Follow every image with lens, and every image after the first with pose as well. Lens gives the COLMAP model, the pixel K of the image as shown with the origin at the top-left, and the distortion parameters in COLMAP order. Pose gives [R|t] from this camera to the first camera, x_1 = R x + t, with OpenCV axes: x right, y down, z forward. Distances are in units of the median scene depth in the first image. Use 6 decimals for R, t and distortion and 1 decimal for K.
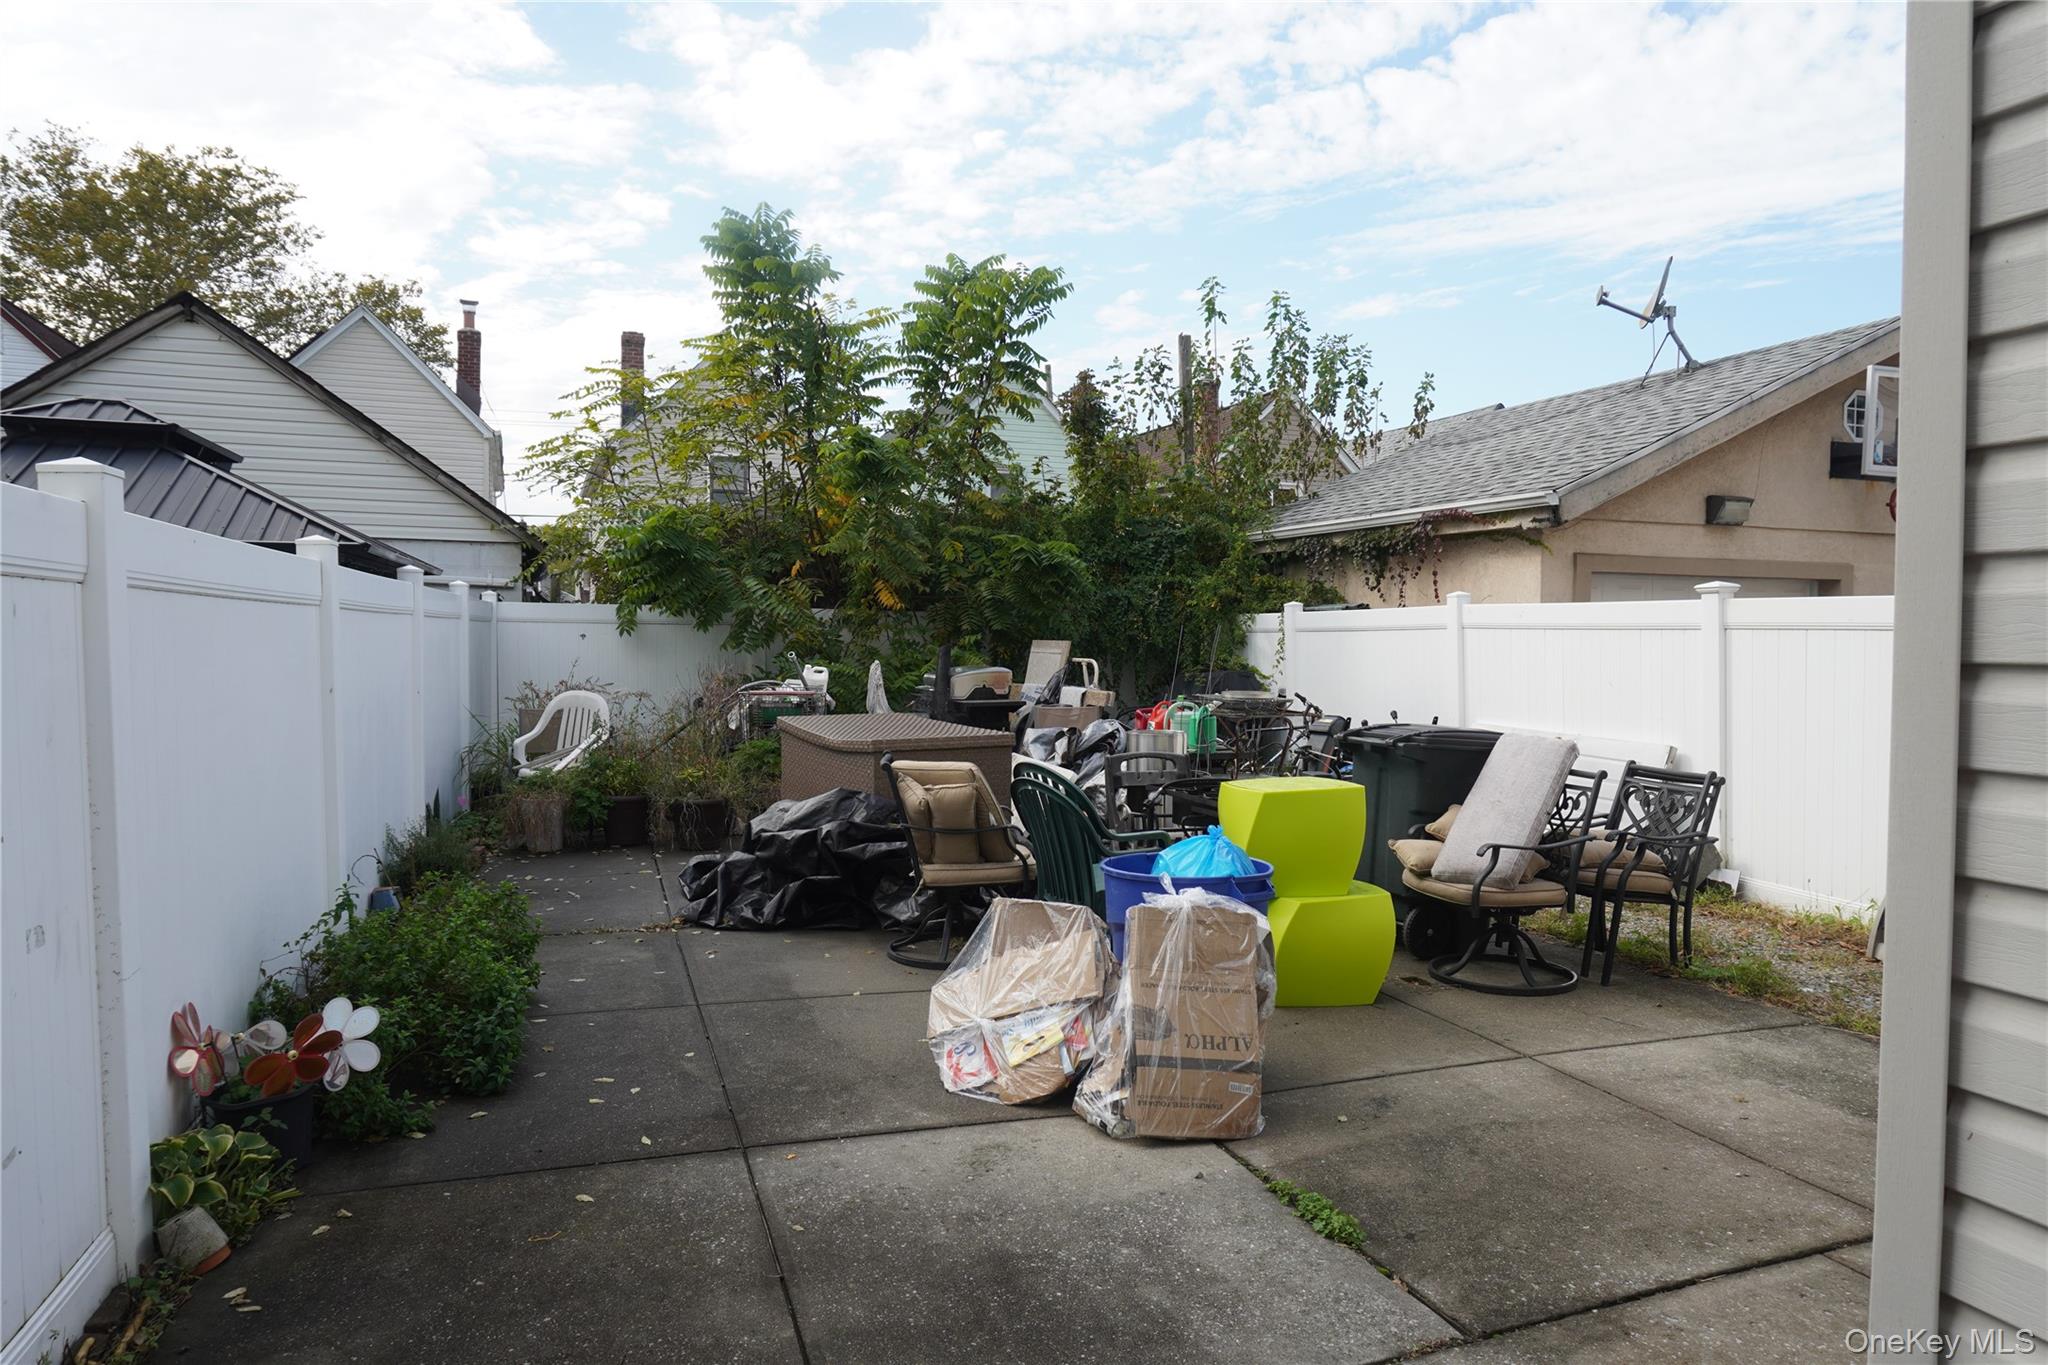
lens RADIAL K [[1366.7, 0, 1024.0], [0, 1366.7, 682.5], [0, 0, 1]] dist [-0.046467, 0.035533]
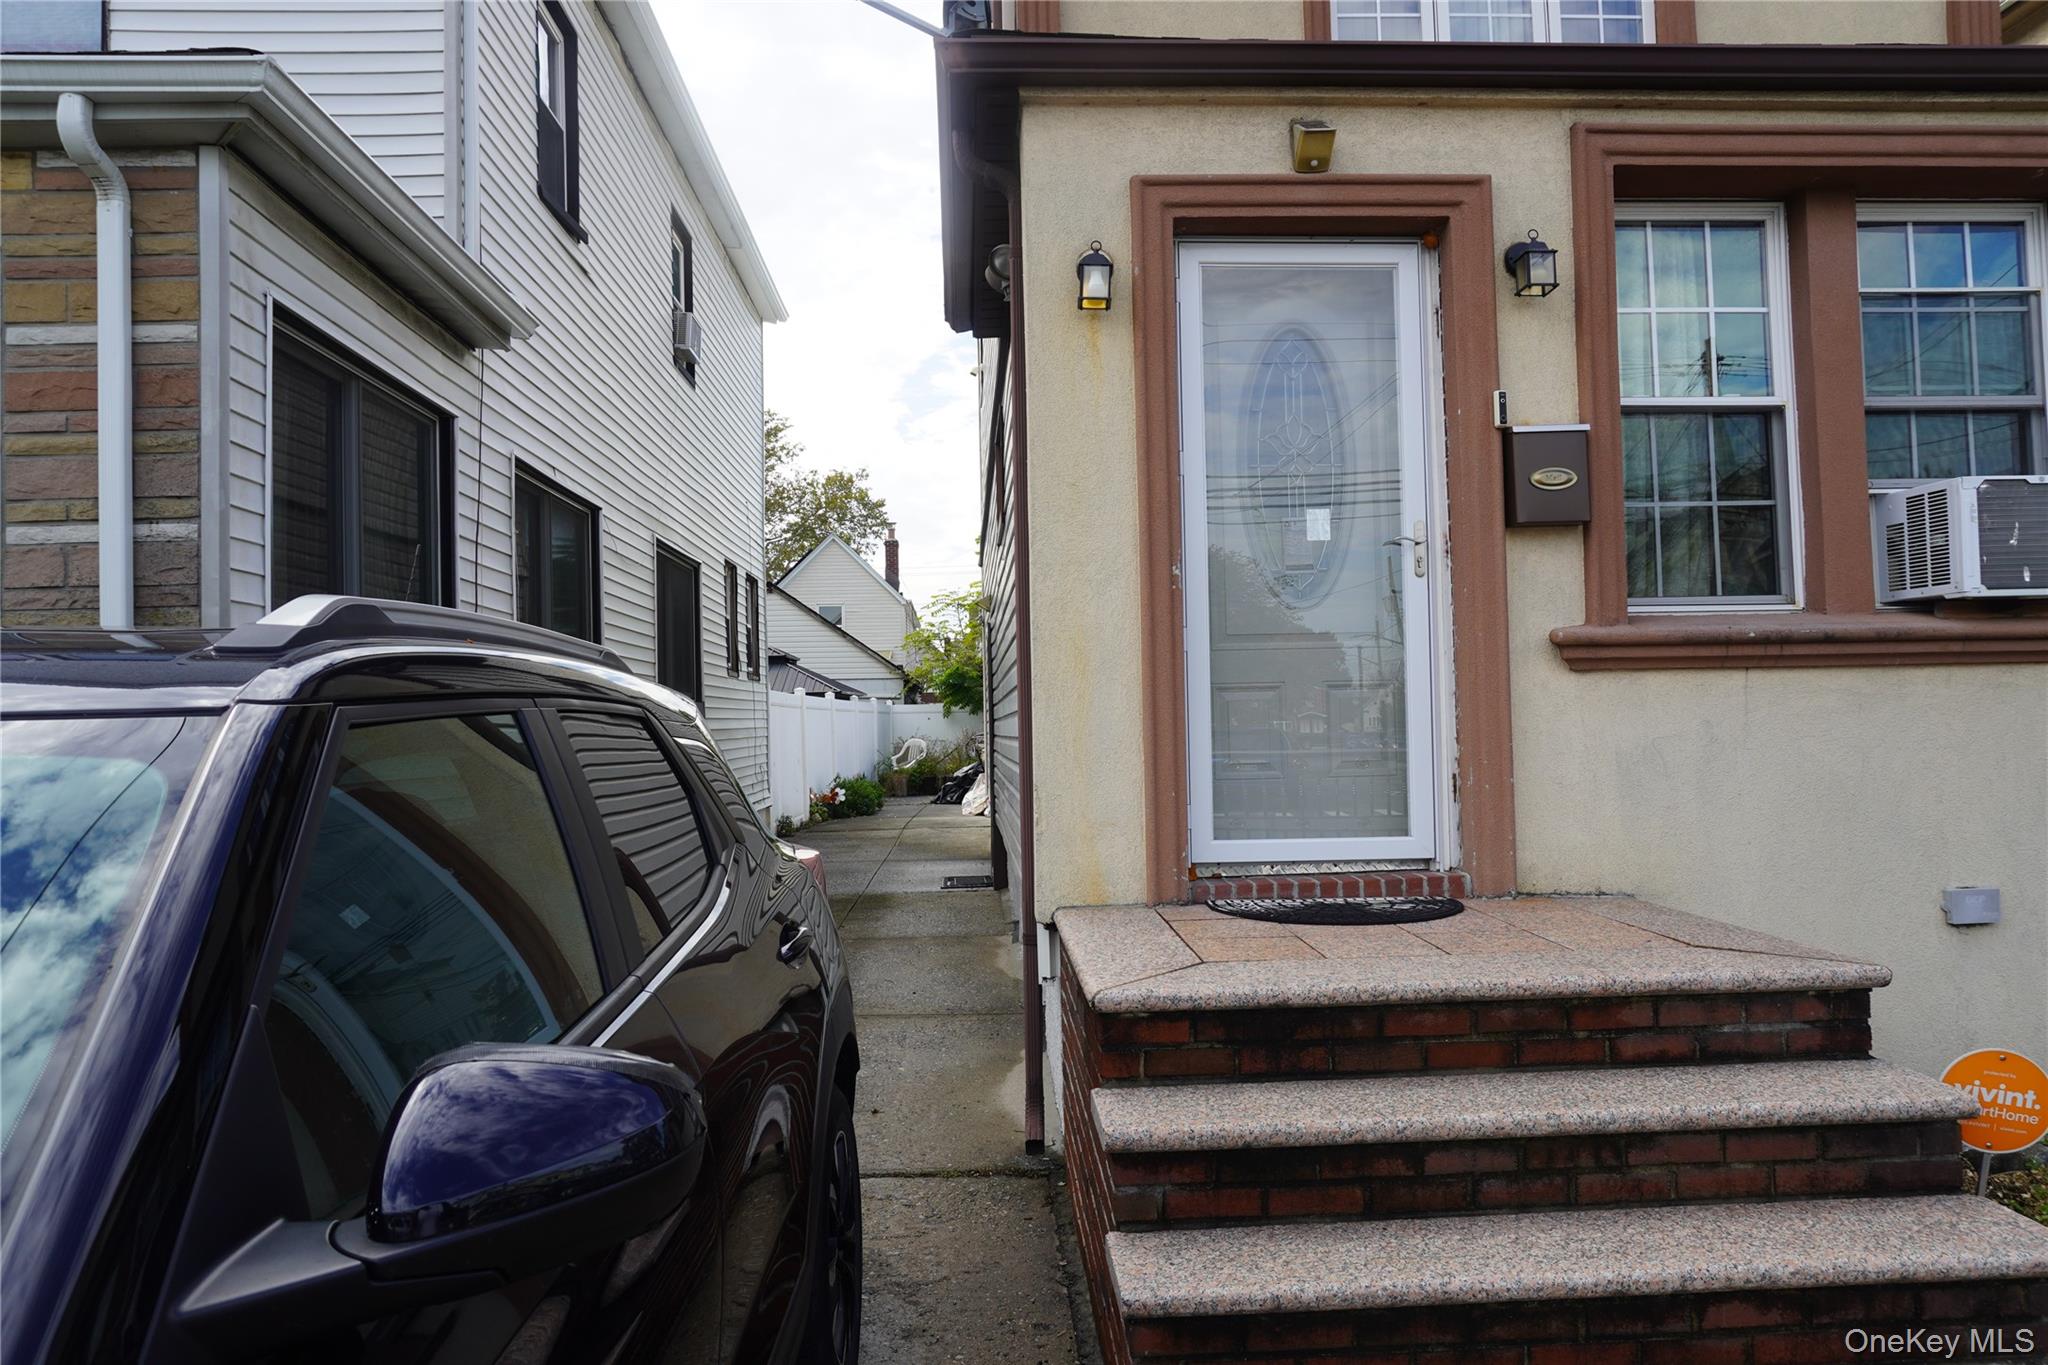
lens RADIAL K [[1352.0, 0, 1026.5], [0, 1352.0, 688.7], [0, 0, 1]] dist [-0.051037, 0.036217]
pose [[0.952819, -0.031769, -0.301871, 0.492434], [0.014955, 0.998213, -0.057852, 0.046718], [0.303170, 0.050608, 0.951592, -1.050803]]
